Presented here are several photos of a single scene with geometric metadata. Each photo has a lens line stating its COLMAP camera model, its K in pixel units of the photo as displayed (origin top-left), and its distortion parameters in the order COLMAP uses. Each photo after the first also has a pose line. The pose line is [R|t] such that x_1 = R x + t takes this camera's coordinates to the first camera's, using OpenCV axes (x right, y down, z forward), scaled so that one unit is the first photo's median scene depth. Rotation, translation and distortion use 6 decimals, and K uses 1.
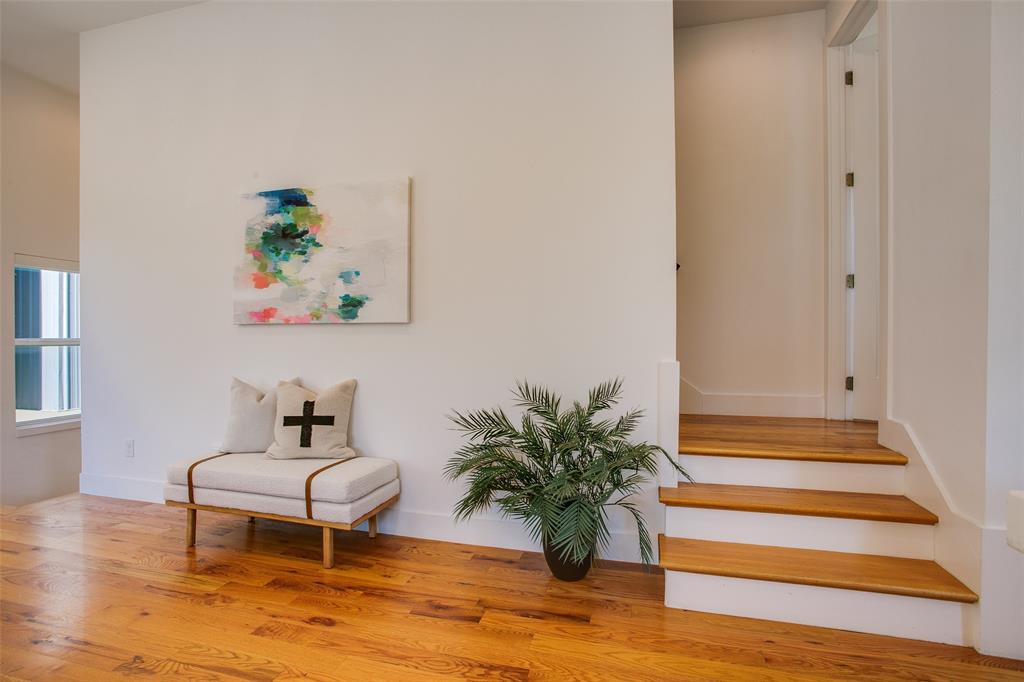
lens RADIAL K [[512.9, 0, 516.7], [0, 512.9, 338.7], [0, 0, 1]] dist [-0.052966, 0.023776]
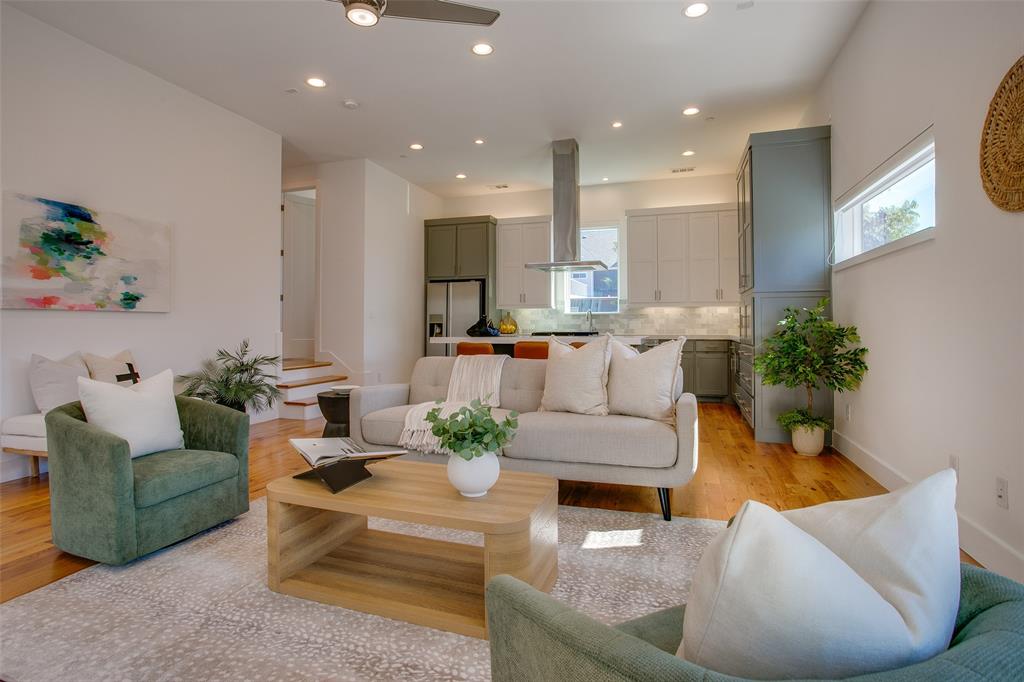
lens RADIAL K [[512.9, 0, 511.7], [0, 512.9, 317.9], [0, 0, 1]] dist [-0.052966, 0.023776]
pose [[0.038449, 0.013474, 0.999170, -1.681393], [-0.000450, 0.999909, -0.013467, 0.007398], [-0.999260, 0.000068, 0.038451, -0.162023]]
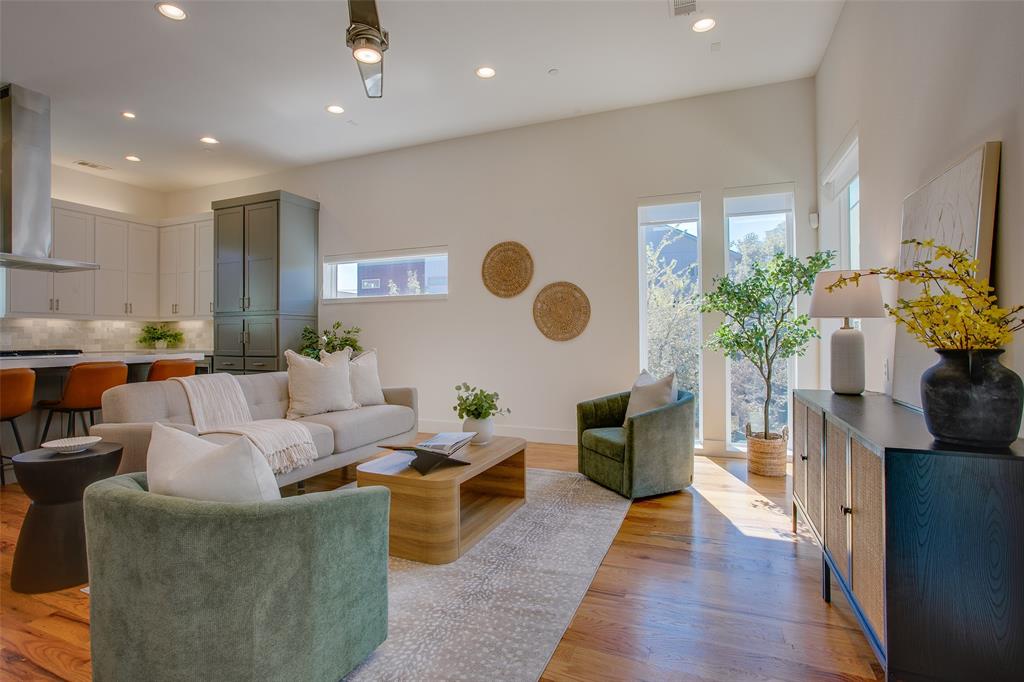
lens RADIAL K [[512.9, 0, 500.4], [0, 512.9, 331.2], [0, 0, 1]] dist [-0.052966, 0.023776]
pose [[-0.992155, 0.004191, 0.124947, -1.208684], [0.002485, 0.999902, -0.013807, 0.002698], [-0.124993, -0.013388, -0.992067, 1.003186]]
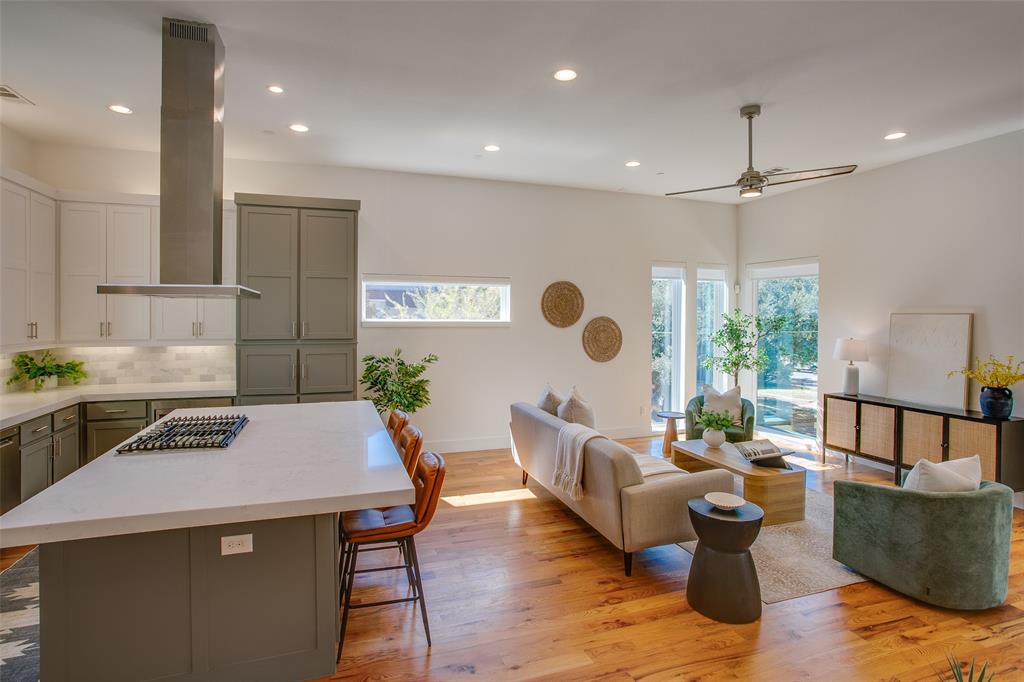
lens RADIAL K [[512.9, 0, 485.4], [0, 512.9, 315.7], [0, 0, 1]] dist [-0.052966, 0.023776]
pose [[-0.825348, -0.006019, -0.564592, 0.482549], [-0.004306, 0.999981, -0.004364, -0.176420], [0.564608, -0.001171, -0.825359, 0.839131]]
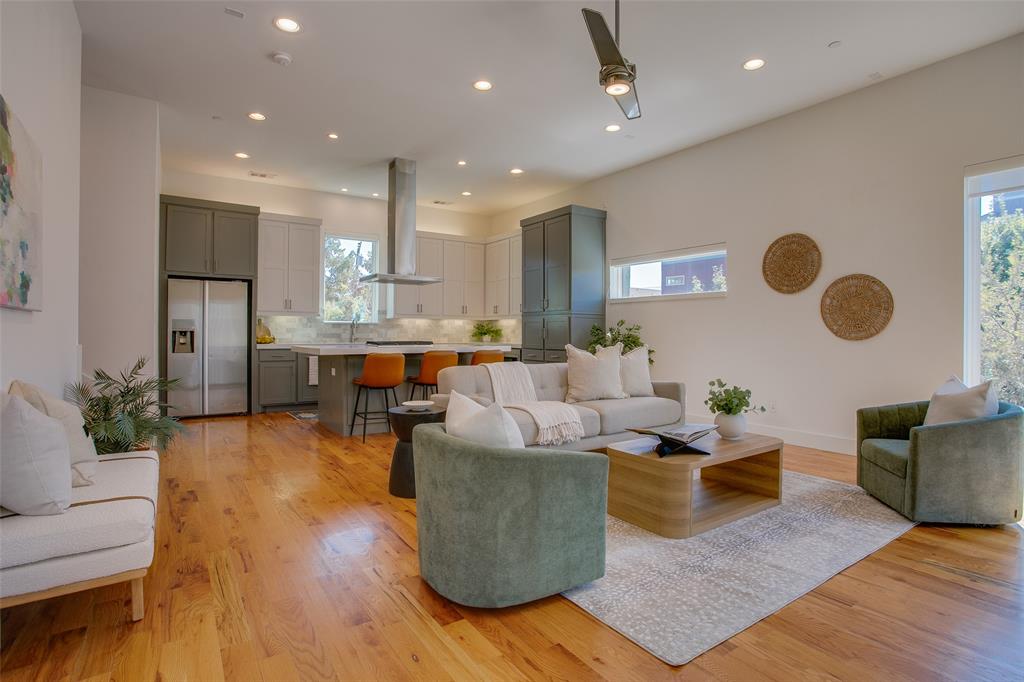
lens RADIAL K [[506.5, 0, 509.6], [0, 506.5, 337.3], [0, 0, 1]] dist [-0.055100, 0.008014]
pose [[-0.770657, -0.010115, 0.637170, -1.339881], [-0.007710, 0.999949, 0.006549, 0.001214], [-0.637204, 0.000135, -0.770695, 1.071011]]
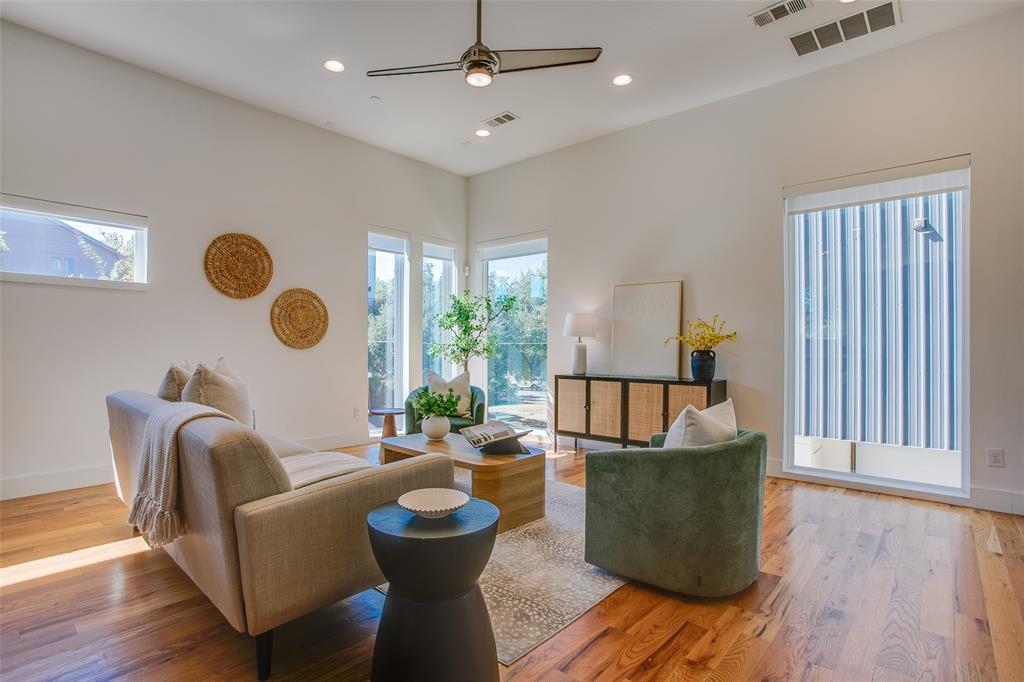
lens RADIAL K [[512.9, 0, 504.1], [0, 512.9, 343.7], [0, 0, 1]] dist [-0.052966, 0.023776]
pose [[-0.431376, -0.009294, -0.902124, 0.006987], [0.002419, 0.999931, -0.011459, 0.015204], [0.902169, -0.007126, -0.431324, 0.594797]]
